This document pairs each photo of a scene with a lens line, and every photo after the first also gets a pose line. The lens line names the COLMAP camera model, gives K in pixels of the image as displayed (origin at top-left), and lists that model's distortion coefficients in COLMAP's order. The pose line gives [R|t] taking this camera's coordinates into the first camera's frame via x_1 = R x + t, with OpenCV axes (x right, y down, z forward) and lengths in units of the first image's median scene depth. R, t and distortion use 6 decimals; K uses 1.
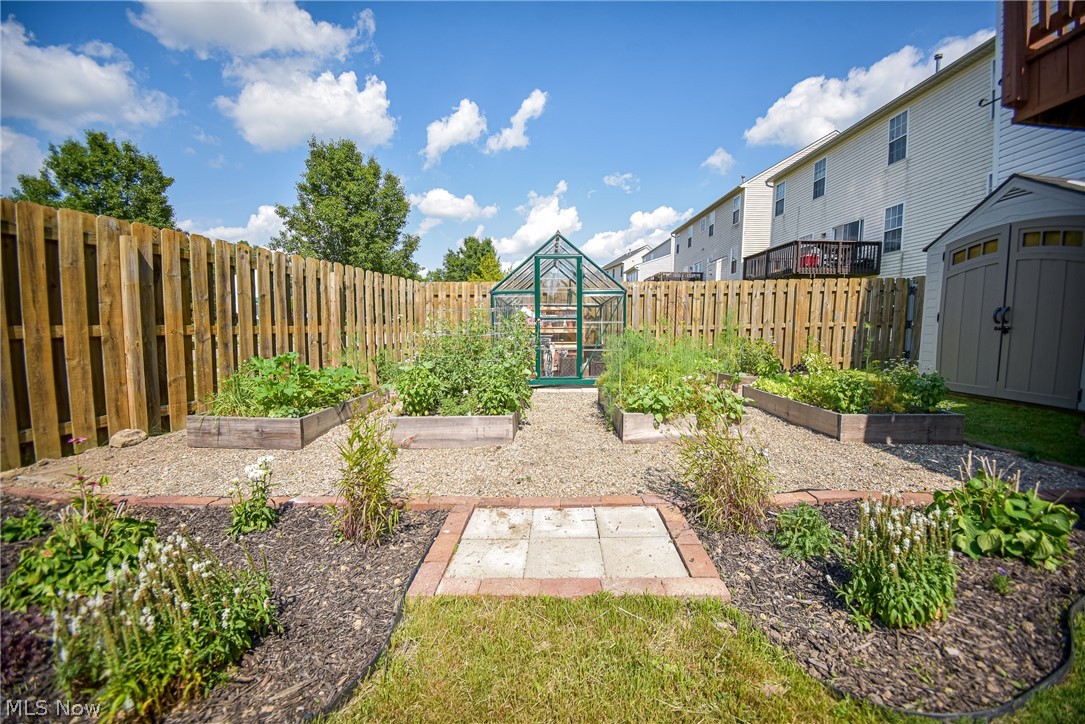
lens RADIAL K [[420.0, 0, 542.5], [0, 420.0, 362.0], [0, 0, 1]] dist [0.002186, -0.016196]
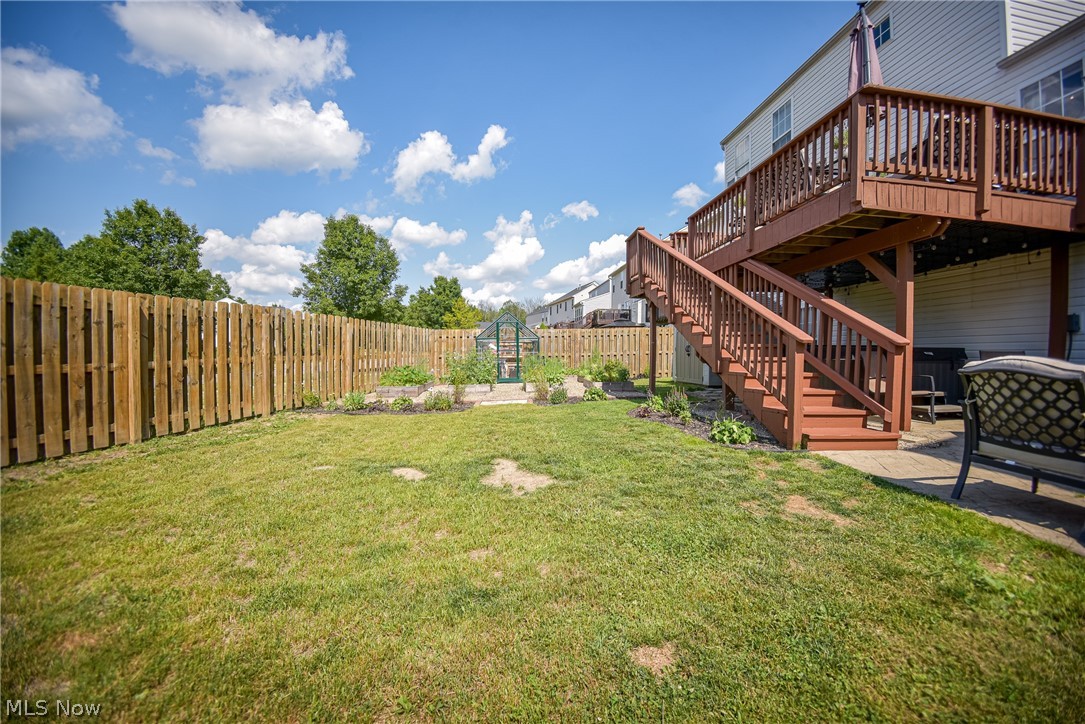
lens RADIAL K [[420.0, 0, 542.5], [0, 420.0, 362.0], [0, 0, 1]] dist [0.002186, -0.016196]
pose [[0.995568, -0.007064, 0.093781, 0.009059], [0.012899, 0.998008, -0.061759, 0.059433], [-0.093158, 0.062695, 0.993675, -0.763511]]
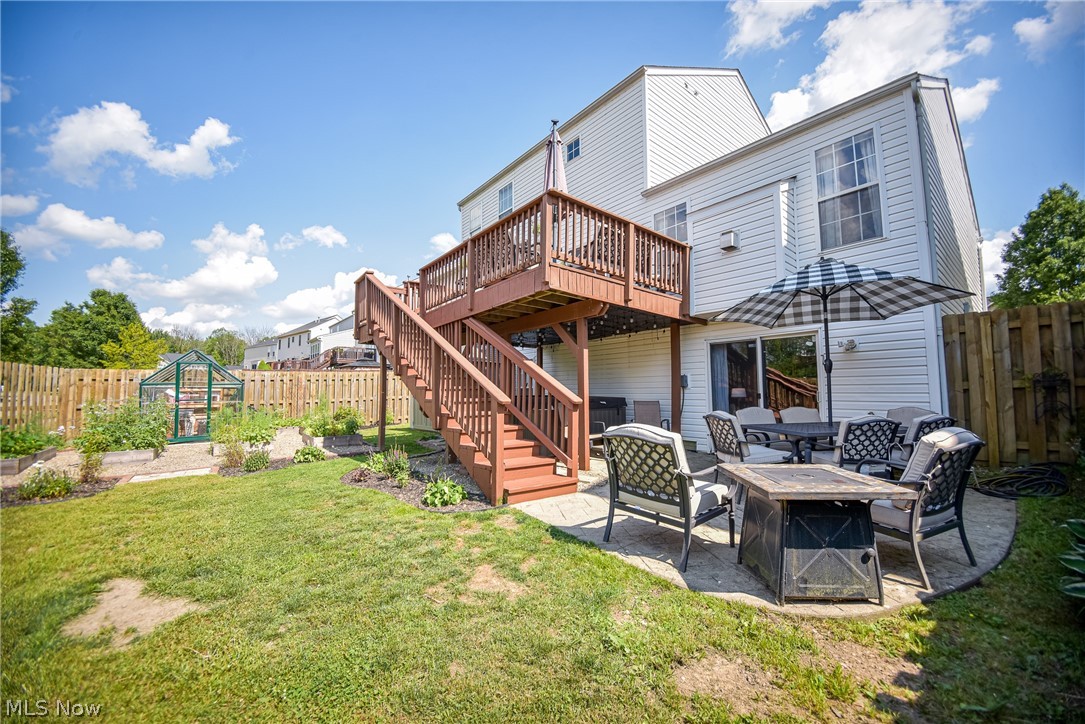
lens RADIAL K [[420.0, 0, 542.5], [0, 420.0, 362.0], [0, 0, 1]] dist [0.002186, -0.016196]
pose [[0.783918, 0.033656, 0.619951, 0.060782], [0.061530, 0.989402, -0.131517, 0.033124], [-0.617808, 0.141245, 0.773540, -0.758964]]
